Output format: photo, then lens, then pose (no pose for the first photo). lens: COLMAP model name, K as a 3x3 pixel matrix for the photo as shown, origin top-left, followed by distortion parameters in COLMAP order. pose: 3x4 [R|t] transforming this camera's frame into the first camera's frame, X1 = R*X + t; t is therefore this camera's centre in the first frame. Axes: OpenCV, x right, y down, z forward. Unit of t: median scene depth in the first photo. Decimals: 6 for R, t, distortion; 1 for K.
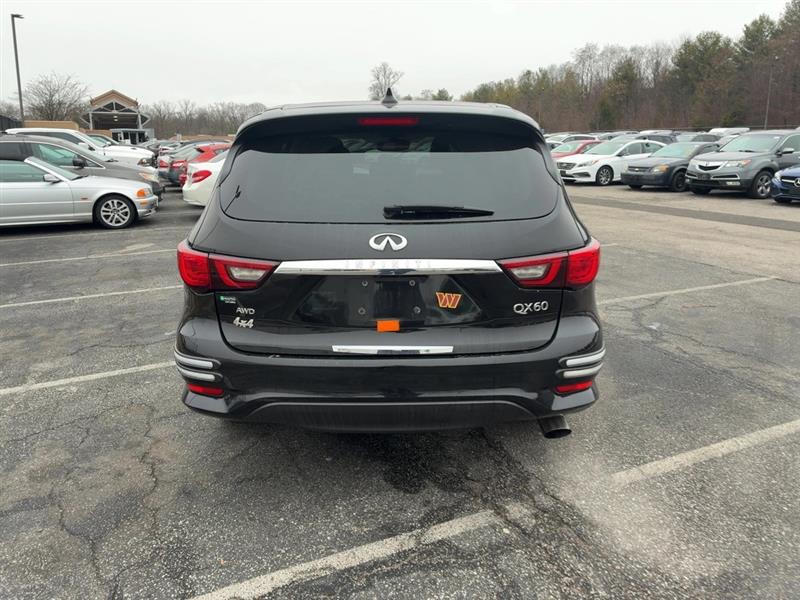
lens RADIAL K [[599.4, 0, 400.6], [0, 599.4, 287.3], [0, 0, 1]] dist [0.068052, -0.089514]
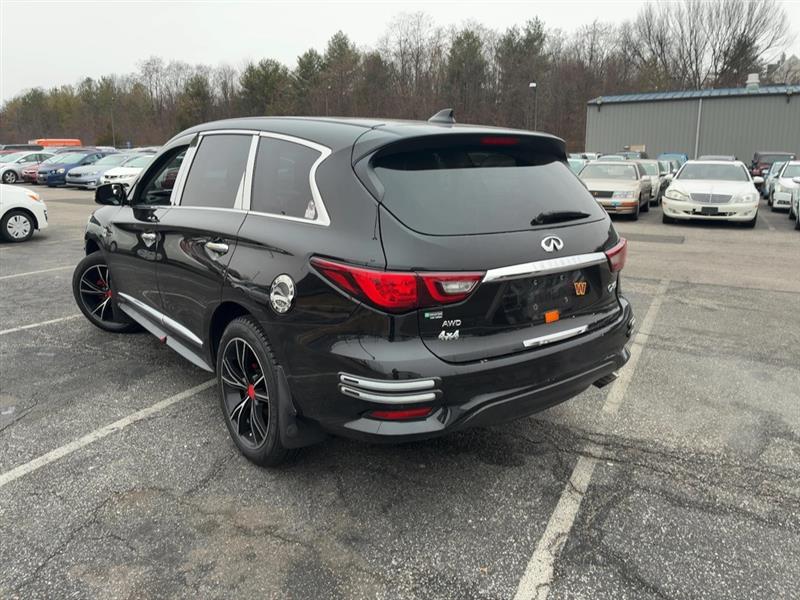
lens RADIAL K [[599.4, 0, 400.6], [0, 599.4, 287.3], [0, 0, 1]] dist [0.068052, -0.089514]
pose [[0.784930, -0.121068, 0.607641, -0.932504], [0.135264, 0.990551, 0.022630, -0.055982], [-0.604639, 0.064429, 0.793889, 0.241084]]
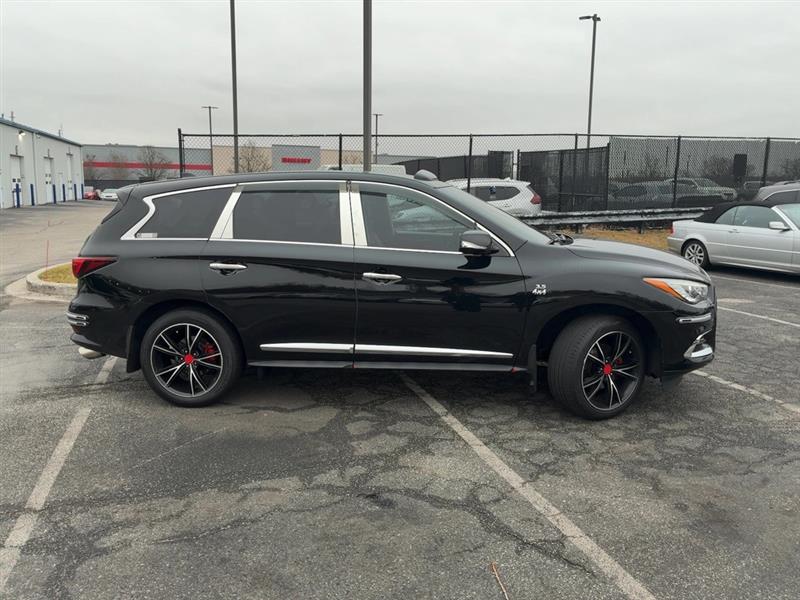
lens RADIAL K [[599.4, 0, 400.6], [0, 599.4, 287.3], [0, 0, 1]] dist [0.068052, -0.089514]
pose [[-0.107639, 0.165608, -0.980300, 2.147647], [-0.225582, 0.956243, 0.186313, -0.578028], [0.968260, 0.241193, -0.065571, 2.195970]]
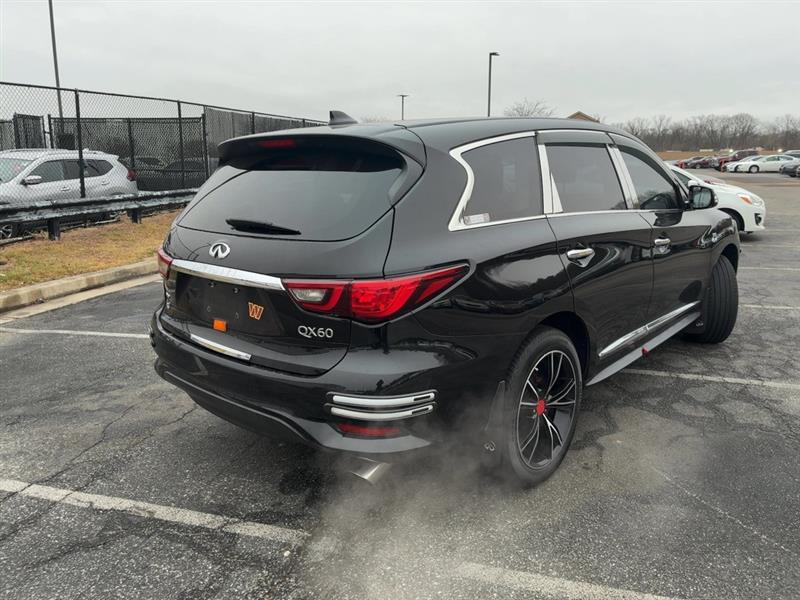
lens RADIAL K [[599.4, 0, 400.6], [0, 599.4, 287.3], [0, 0, 1]] dist [0.068052, -0.089514]
pose [[0.745837, 0.129132, -0.653492, 0.935751], [-0.146172, 0.988847, 0.028571, -0.085208], [0.649893, 0.074213, 0.756394, 0.353923]]
